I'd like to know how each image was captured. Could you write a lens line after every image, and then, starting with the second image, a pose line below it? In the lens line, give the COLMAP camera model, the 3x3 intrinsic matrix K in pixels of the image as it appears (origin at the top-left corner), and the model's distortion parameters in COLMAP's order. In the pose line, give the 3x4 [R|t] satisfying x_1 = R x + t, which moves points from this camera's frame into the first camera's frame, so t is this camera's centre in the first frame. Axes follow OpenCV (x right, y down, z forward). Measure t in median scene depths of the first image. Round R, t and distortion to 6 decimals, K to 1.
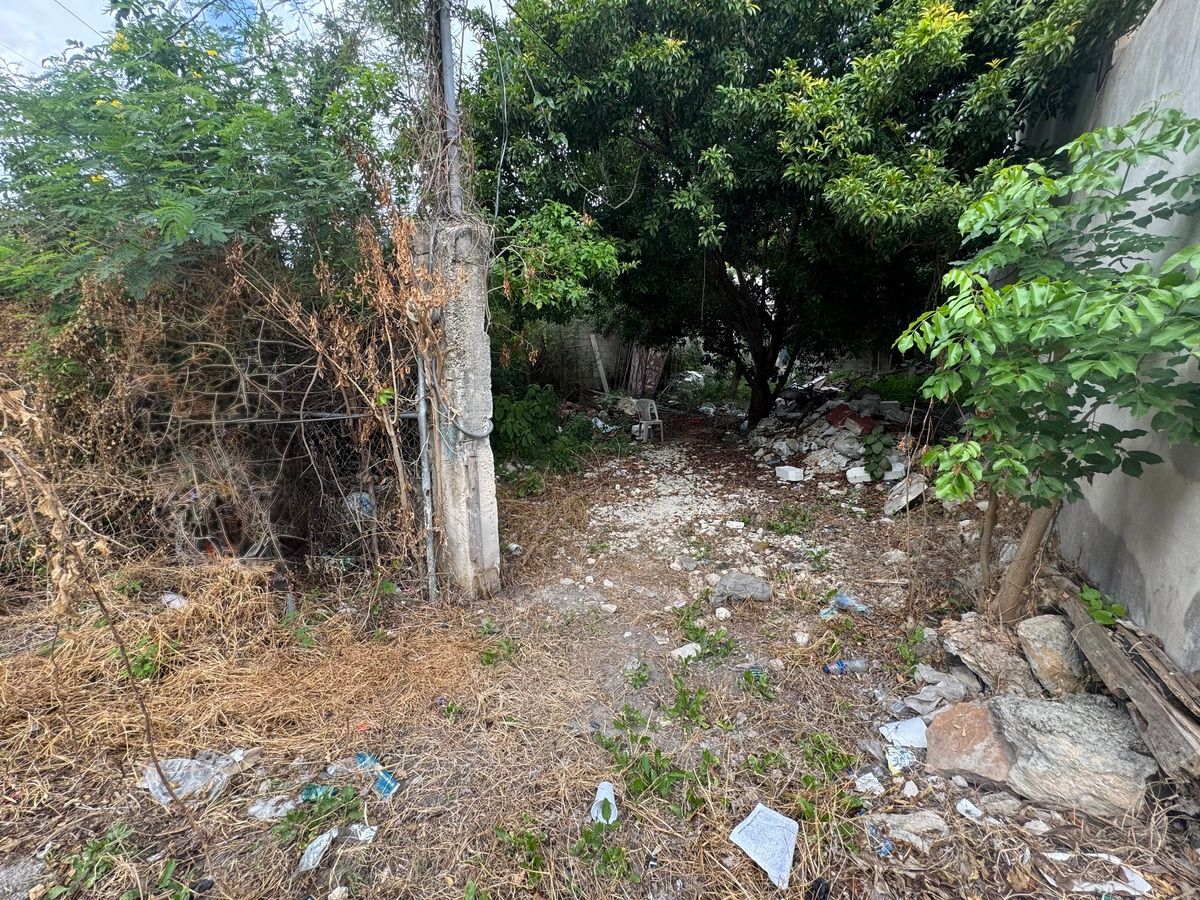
lens RADIAL K [[478.6, 0, 599.2], [0, 478.6, 449.2], [0, 0, 1]] dist [-0.002959, 0.000186]
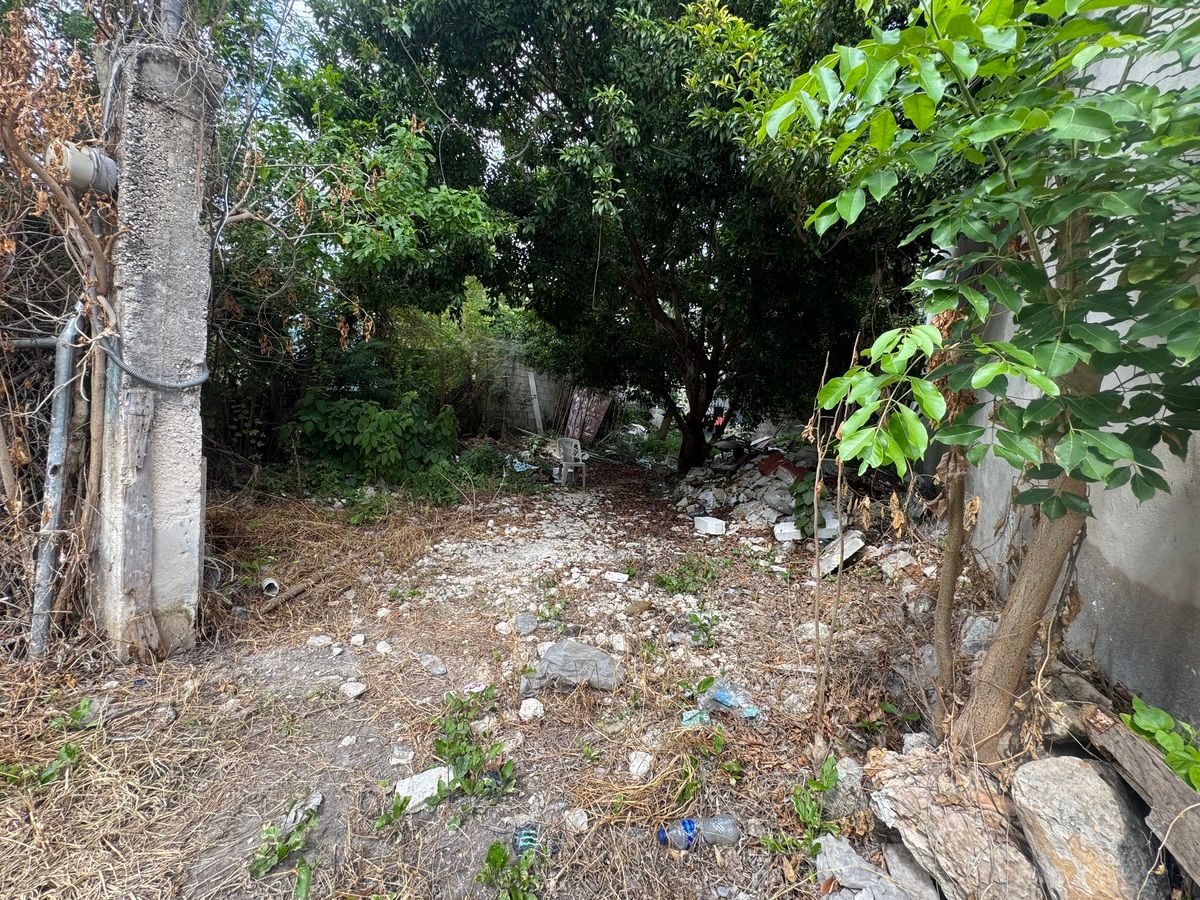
lens RADIAL K [[485.2, 0, 600.0], [0, 485.2, 450.0], [0, 0, 1]] dist [-0.002966, 0.000214]
pose [[0.992889, 0.088901, 0.079175, 0.206691], [-0.078183, 0.988496, -0.129475, 0.071572], [-0.089774, 0.122364, 0.988417, 0.268865]]
